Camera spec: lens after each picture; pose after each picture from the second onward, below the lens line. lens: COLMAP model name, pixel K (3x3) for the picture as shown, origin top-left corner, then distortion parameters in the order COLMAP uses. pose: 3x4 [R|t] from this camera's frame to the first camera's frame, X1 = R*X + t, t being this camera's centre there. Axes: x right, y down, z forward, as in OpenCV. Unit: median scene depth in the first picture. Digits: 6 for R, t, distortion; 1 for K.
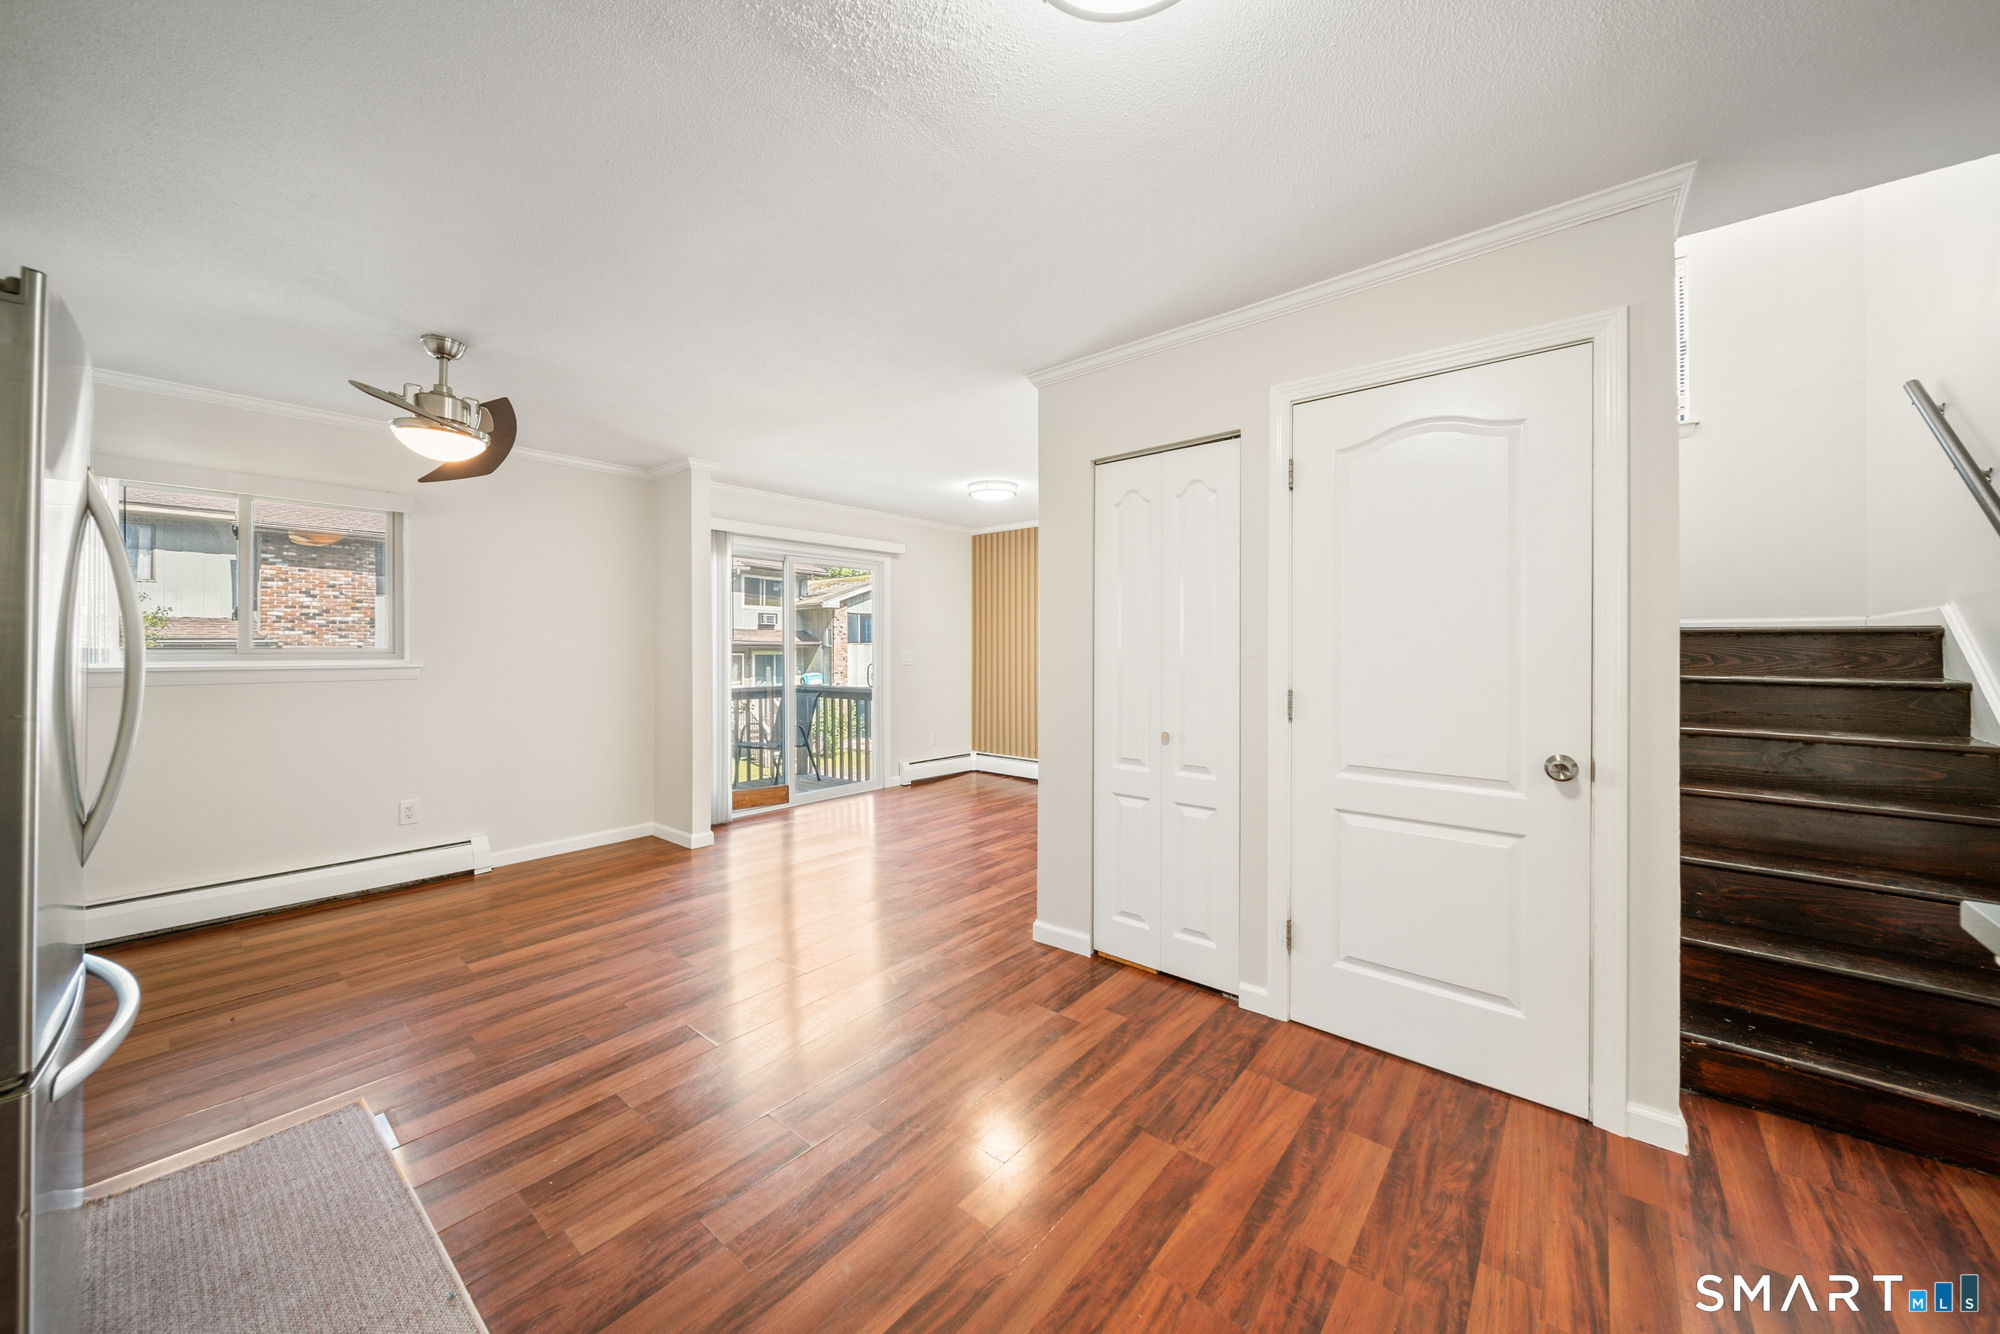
lens RADIAL K [[707.1, 0, 995.0], [0, 707.1, 652.5], [0, 0, 1]] dist [-0.001520, -0.000308]
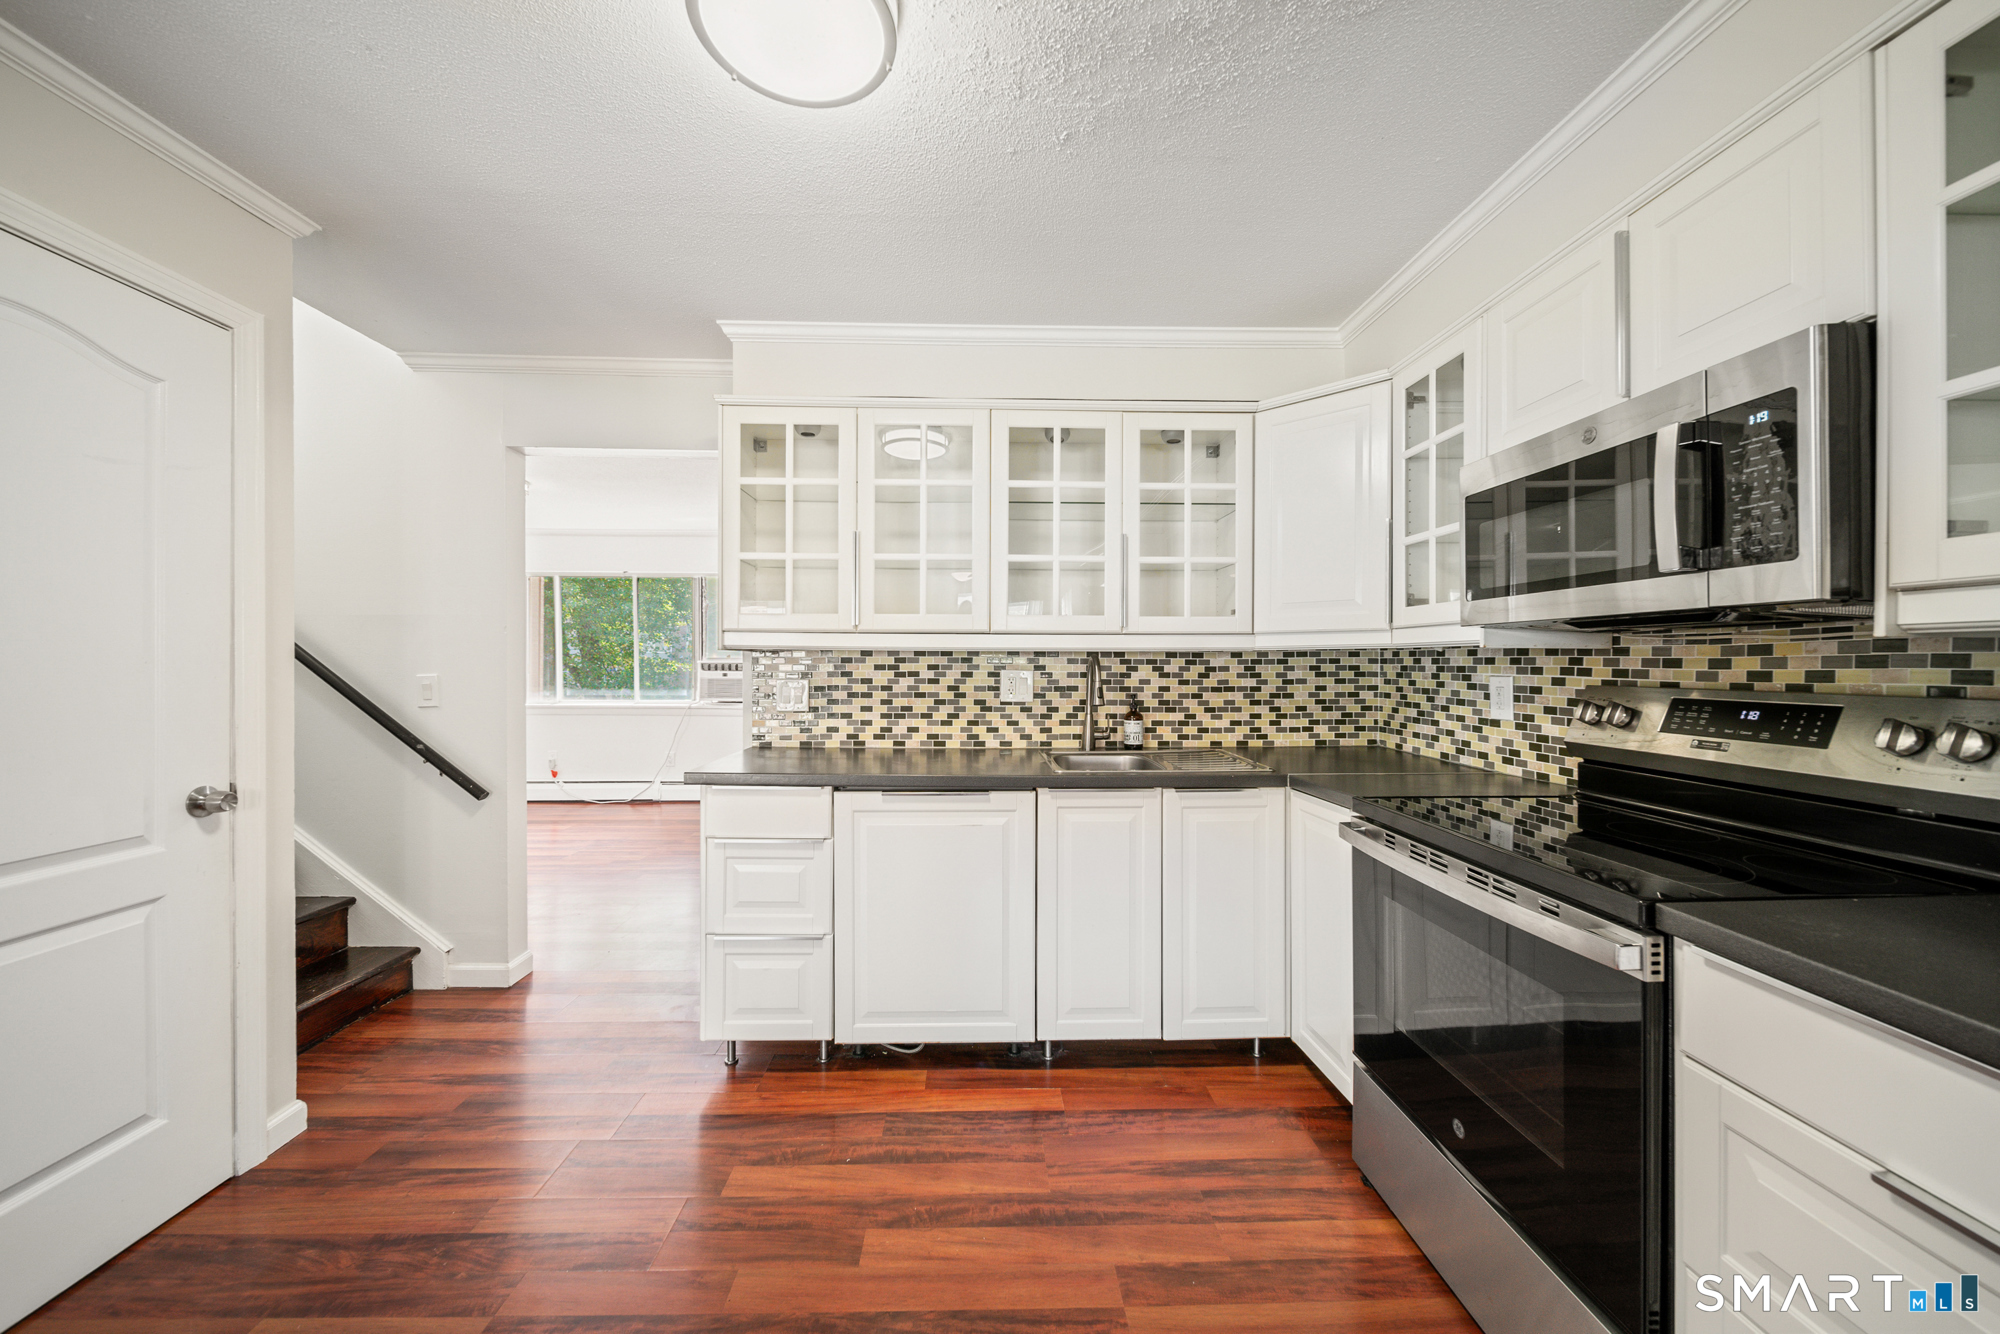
lens RADIAL K [[706.8, 0, 989.3], [0, 706.8, 666.6], [0, 0, 1]] dist [-0.000261, -0.000132]
pose [[-0.661668, -0.001403, 0.749796, -0.297292], [0.007756, 0.999932, 0.008715, -0.004050], [-0.749757, 0.011582, -0.661612, 0.503263]]
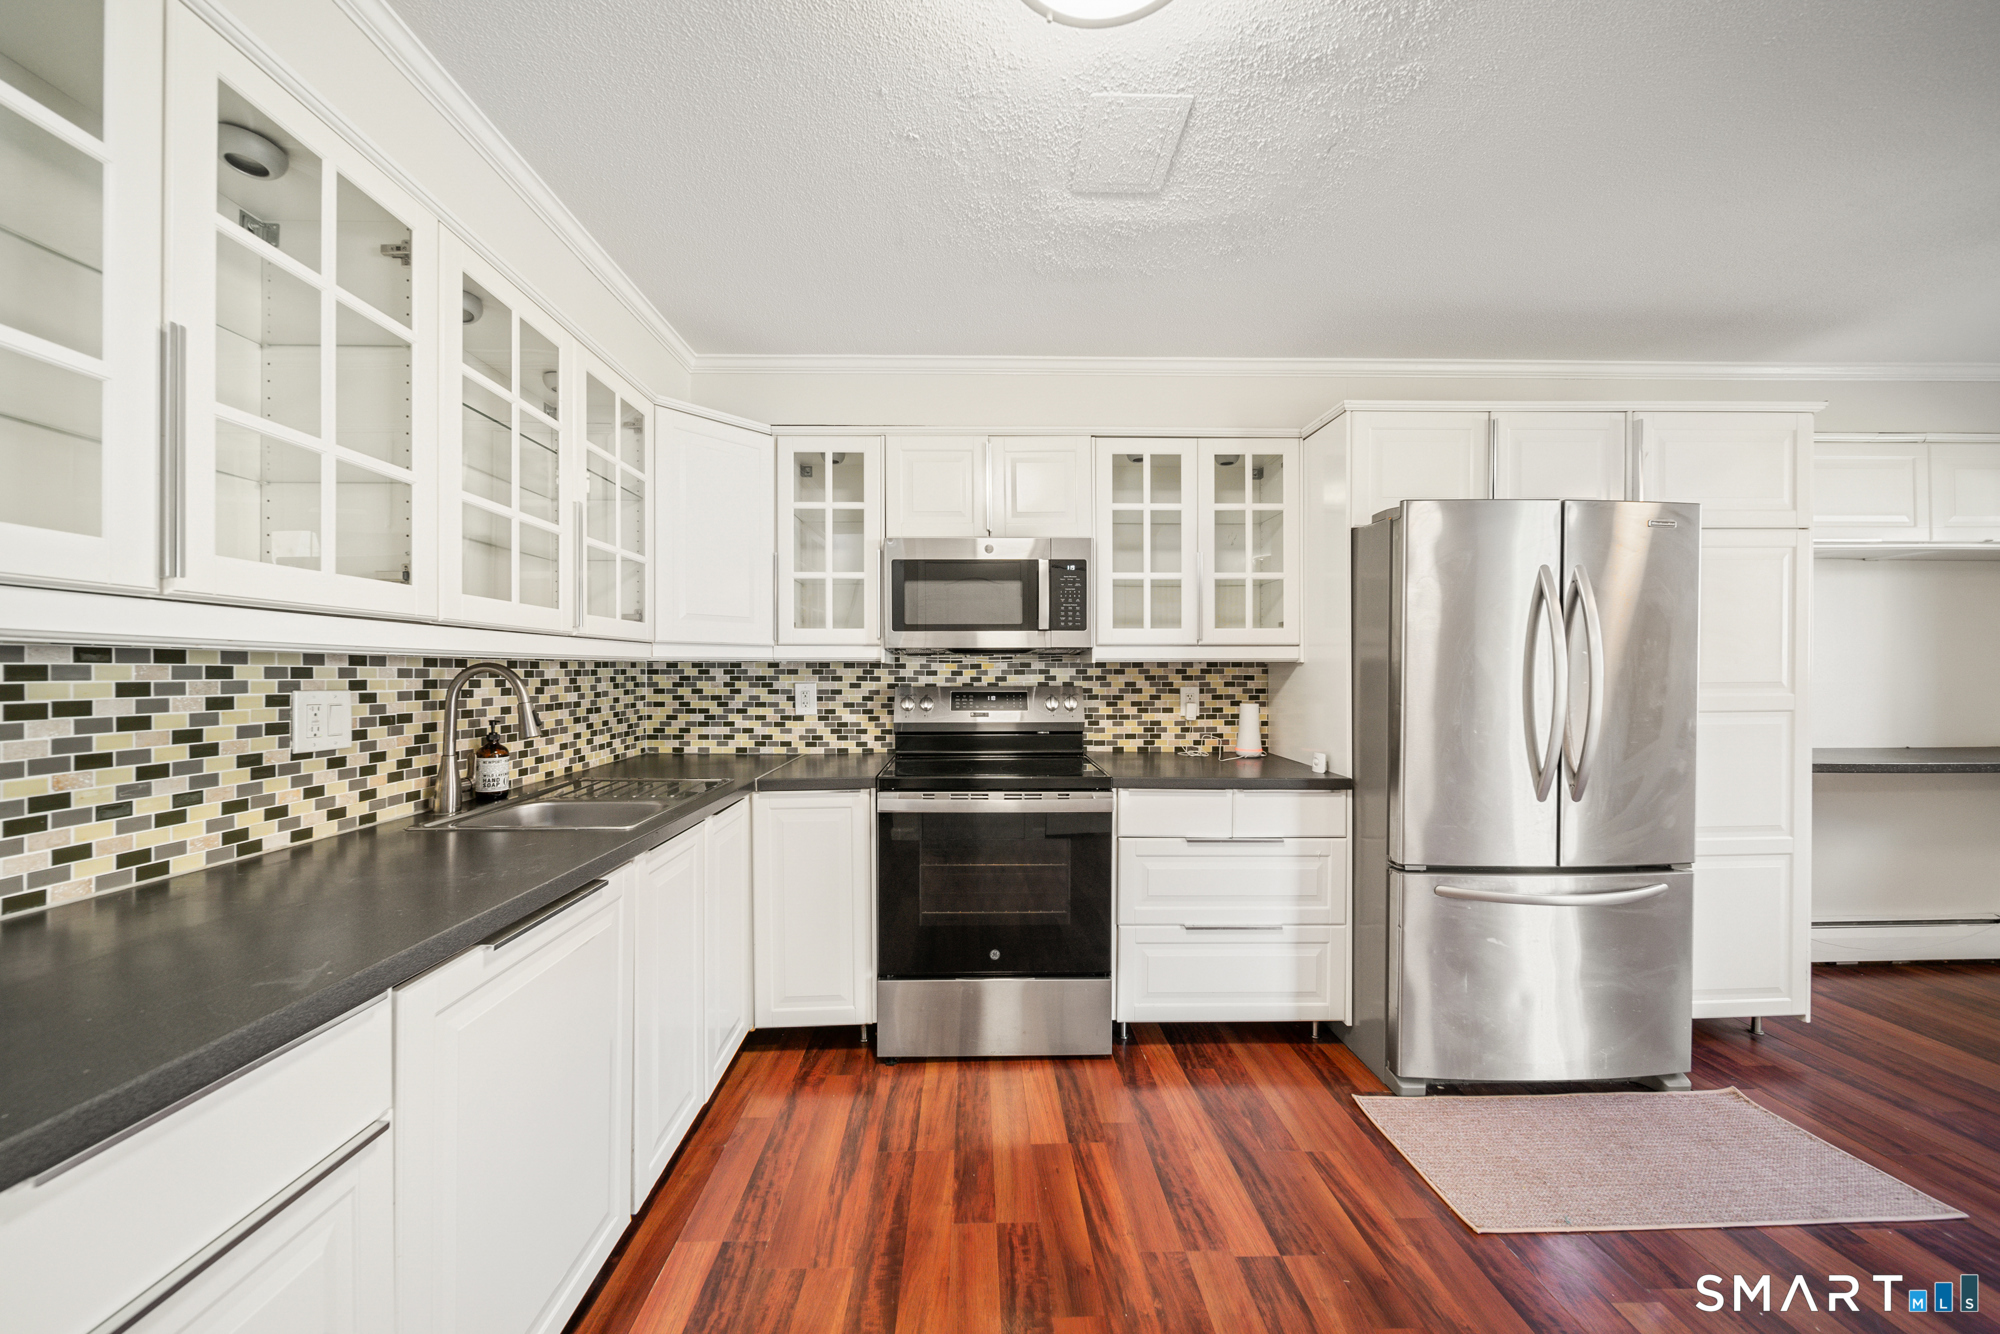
lens RADIAL K [[706.8, 0, 989.3], [0, 706.8, 666.6], [0, 0, 1]] dist [-0.000261, -0.000132]
pose [[-0.748239, 0.001162, -0.663428, 0.318895], [-0.001096, 0.999995, 0.002988, -0.009496], [0.663428, 0.002963, -0.748234, 0.536265]]
